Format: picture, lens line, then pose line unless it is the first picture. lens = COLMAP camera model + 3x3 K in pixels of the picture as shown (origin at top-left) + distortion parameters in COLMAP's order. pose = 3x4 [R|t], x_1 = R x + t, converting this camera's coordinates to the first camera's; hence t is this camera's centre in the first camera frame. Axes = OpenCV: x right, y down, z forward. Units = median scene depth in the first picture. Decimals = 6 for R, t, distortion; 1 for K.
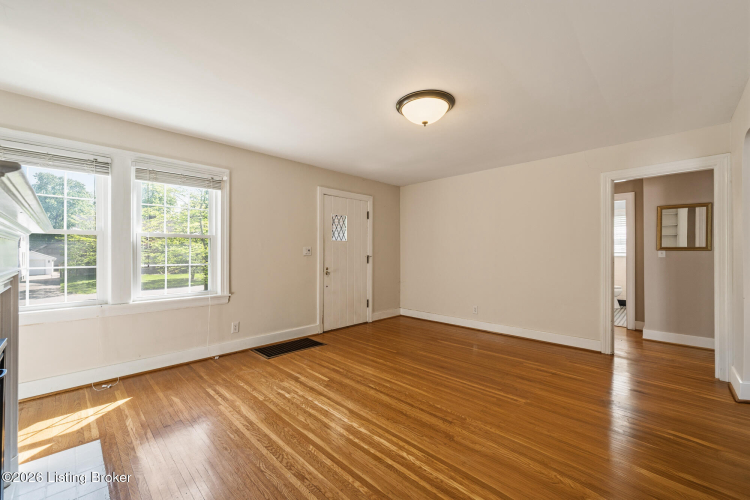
lens RADIAL K [[315.5, 0, 363.6], [0, 315.5, 250.6], [0, 0, 1]] dist [0.003729, -0.000790]
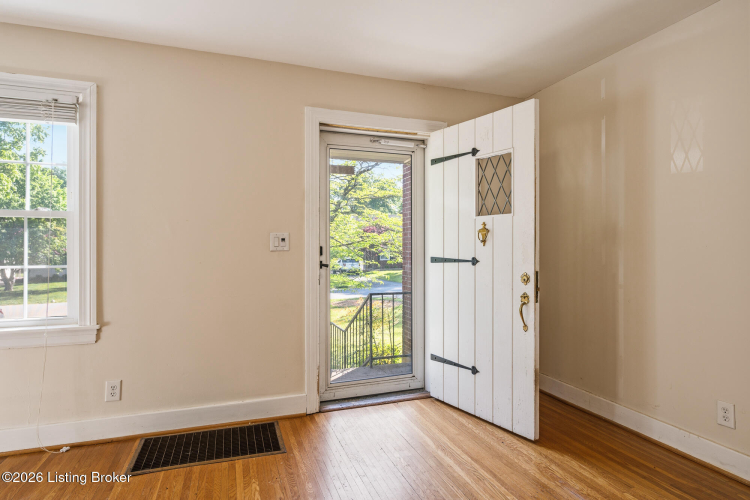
lens RADIAL K [[413.3, 0, 367.5], [0, 413.3, 248.5], [0, 0, 1]] dist [-0.002865, -0.000260]
pose [[0.903745, -0.002527, -0.428065, 0.256294], [0.004292, 0.999986, 0.003160, 0.012662], [0.428051, -0.004693, 0.903743, 0.579594]]
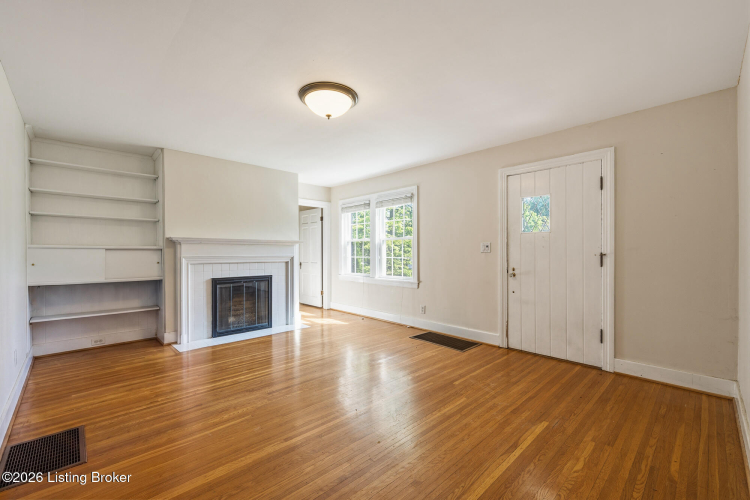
lens RADIAL K [[315.5, 0, 375.3], [0, 315.5, 254.4], [0, 0, 1]] dist [0.003729, -0.000790]
pose [[-0.023974, 0.011951, -0.999641, 0.858273], [0.011100, 0.999870, 0.011687, 0.008747], [0.999651, -0.010816, -0.024104, 0.854169]]
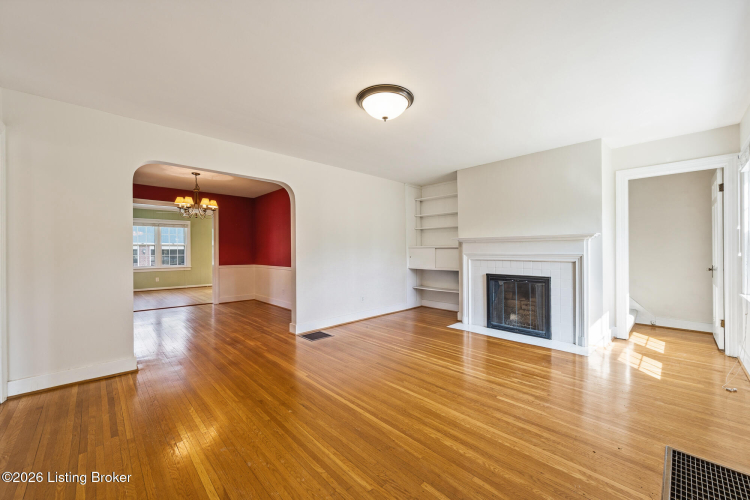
lens RADIAL K [[293.7, 0, 371.6], [0, 293.7, 249.5], [0, 0, 1]] dist [0.001769, -0.000200]
pose [[-0.999800, 0.007069, 0.018714, 0.162224], [0.006786, 0.999863, -0.015124, 0.021158], [-0.018818, -0.014994, -0.999710, 1.421277]]
